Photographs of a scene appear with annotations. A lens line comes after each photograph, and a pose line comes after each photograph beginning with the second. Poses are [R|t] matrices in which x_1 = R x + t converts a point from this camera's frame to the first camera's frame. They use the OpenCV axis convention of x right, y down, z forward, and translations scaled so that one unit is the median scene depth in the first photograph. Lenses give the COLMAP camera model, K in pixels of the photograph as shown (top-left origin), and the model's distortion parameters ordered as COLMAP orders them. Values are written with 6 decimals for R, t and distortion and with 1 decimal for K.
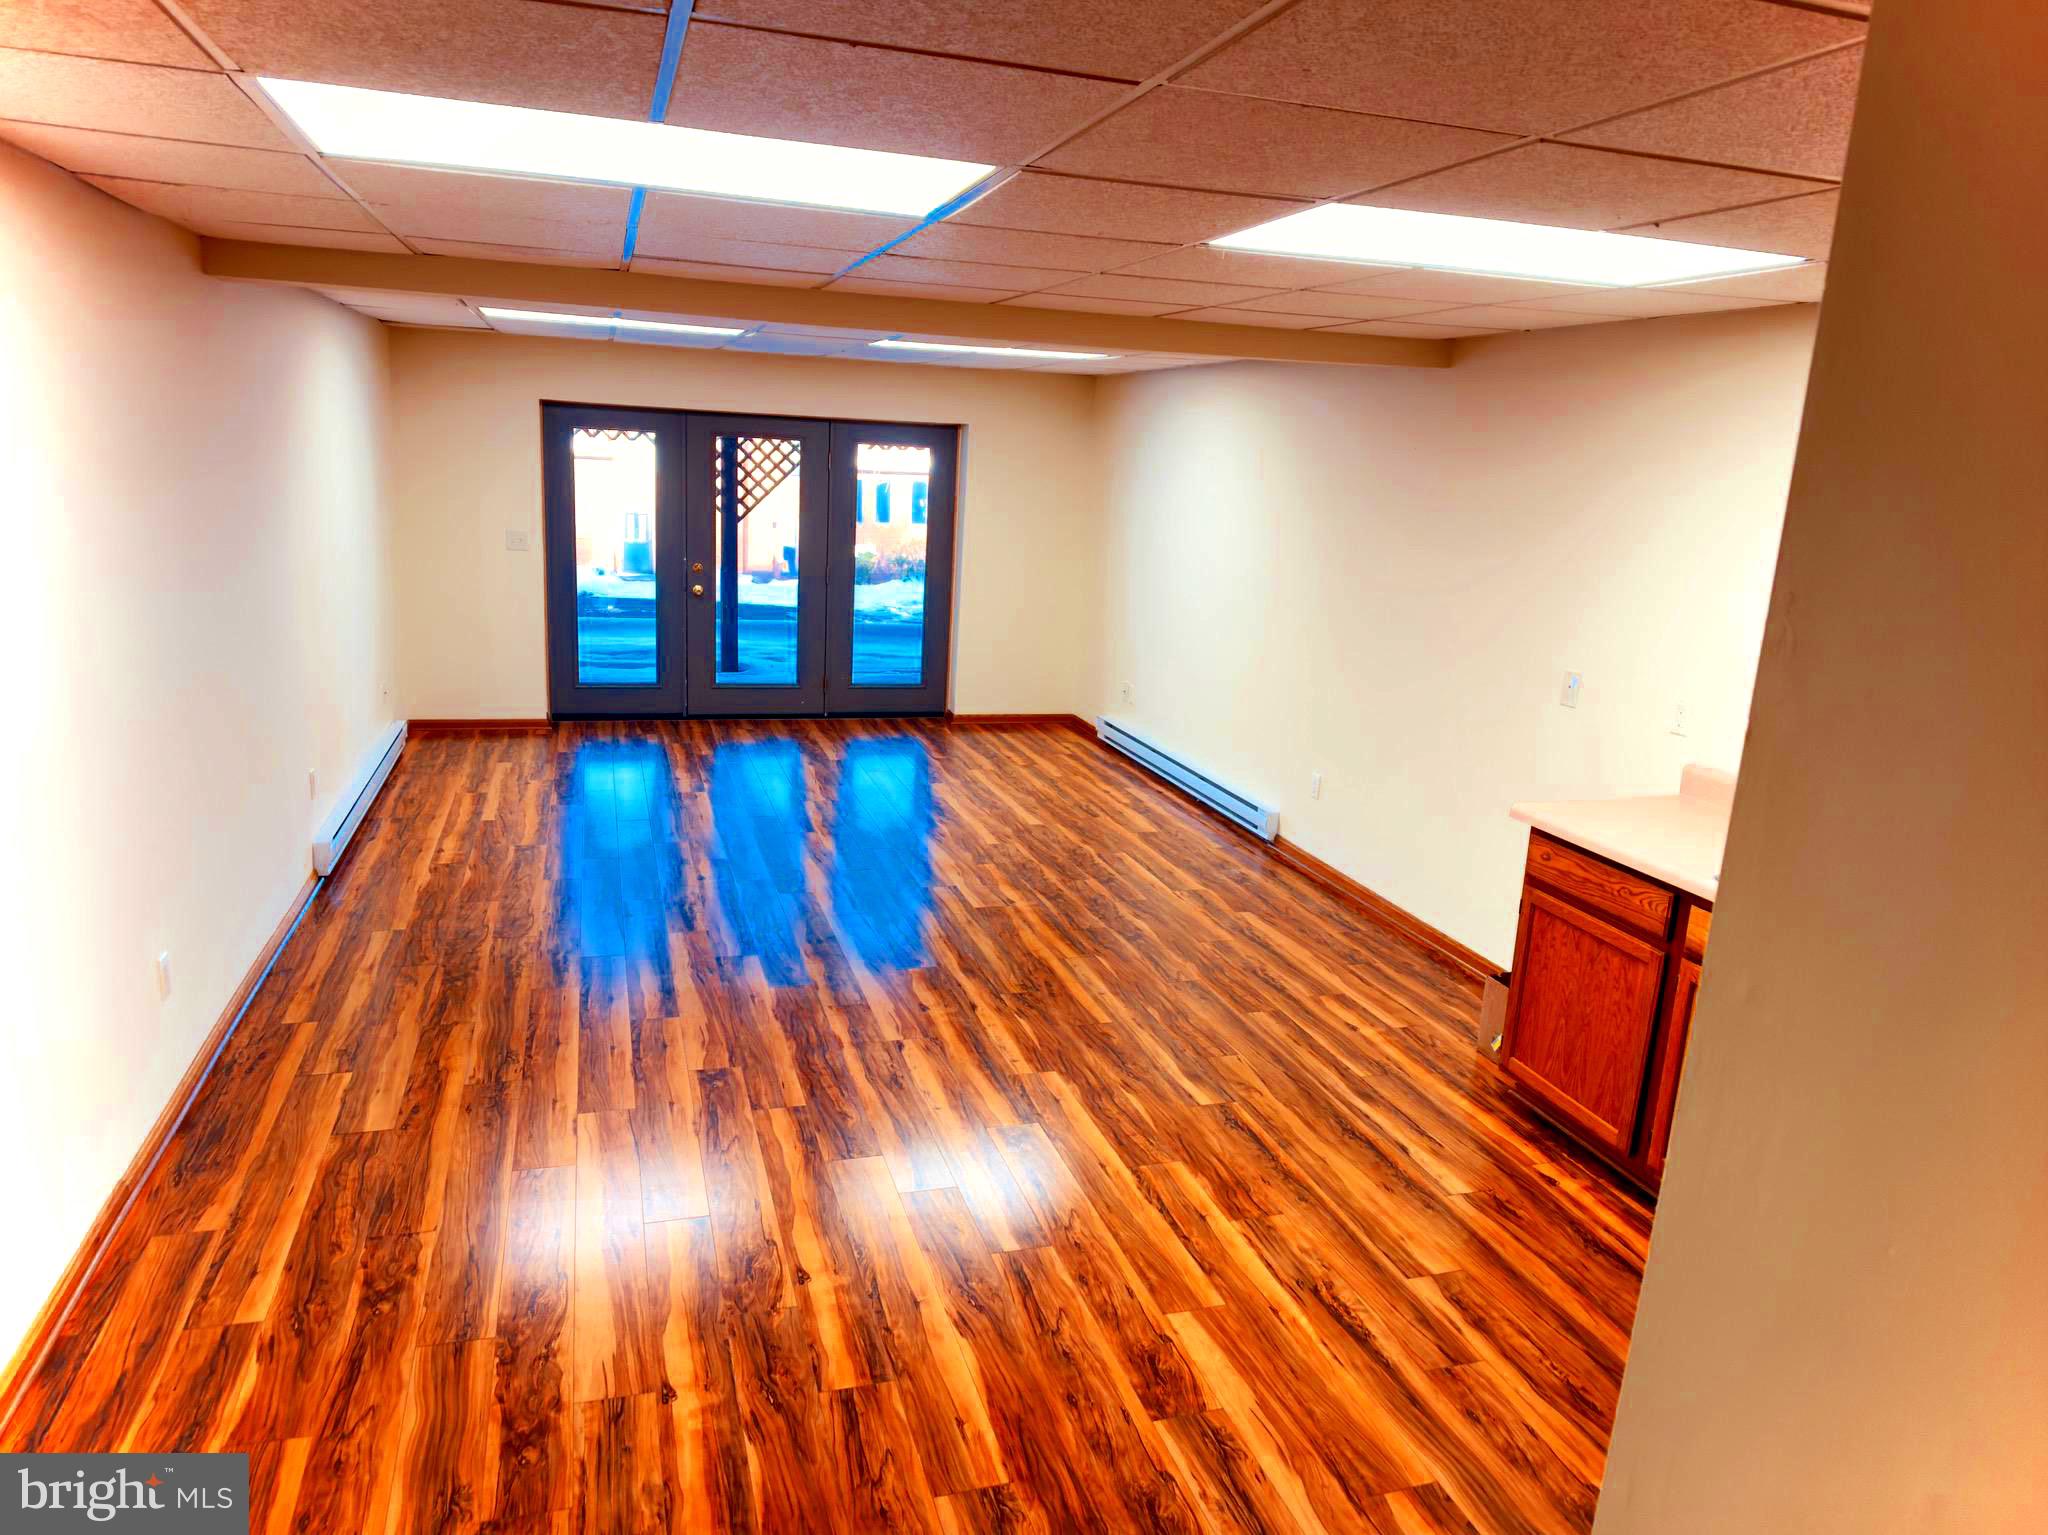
lens RADIAL K [[1336.8, 0, 1024.0], [0, 1336.8, 767.5], [0, 0, 1]] dist [0.044415, -0.086864]
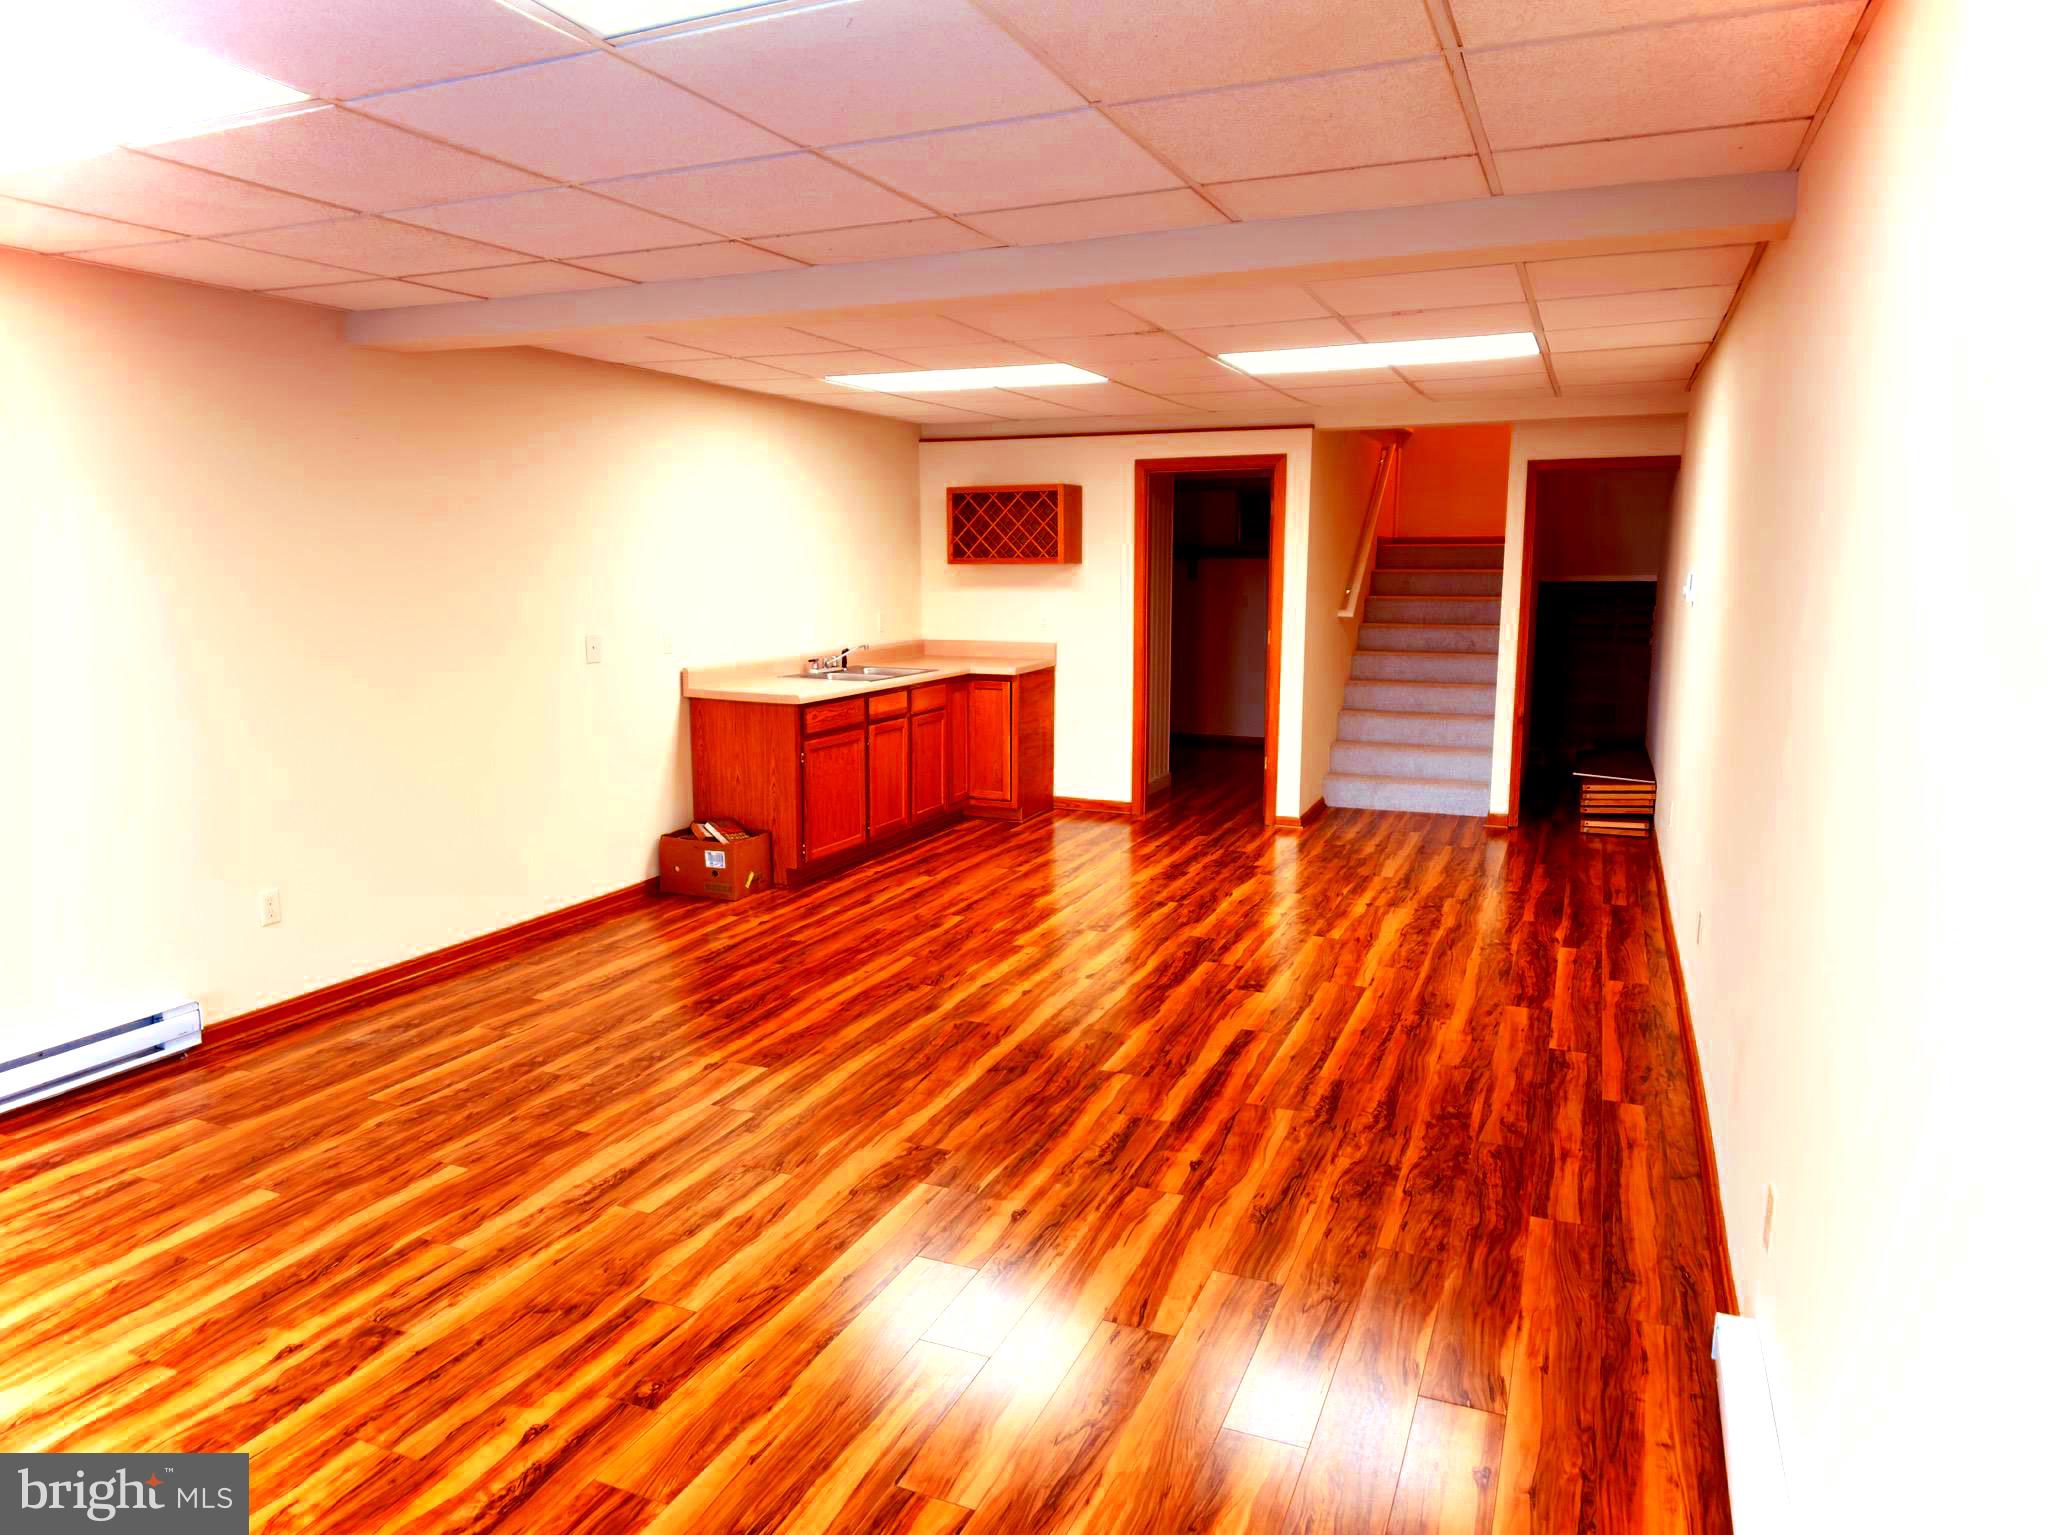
lens RADIAL K [[1336.8, 0, 1024.0], [0, 1336.8, 767.5], [0, 0, 1]] dist [0.044415, -0.086864]
pose [[-0.759176, -0.148352, 0.633754, -0.713657], [0.112472, 0.929132, 0.352227, -0.354986], [-0.641094, 0.338682, -0.688689, 1.666819]]
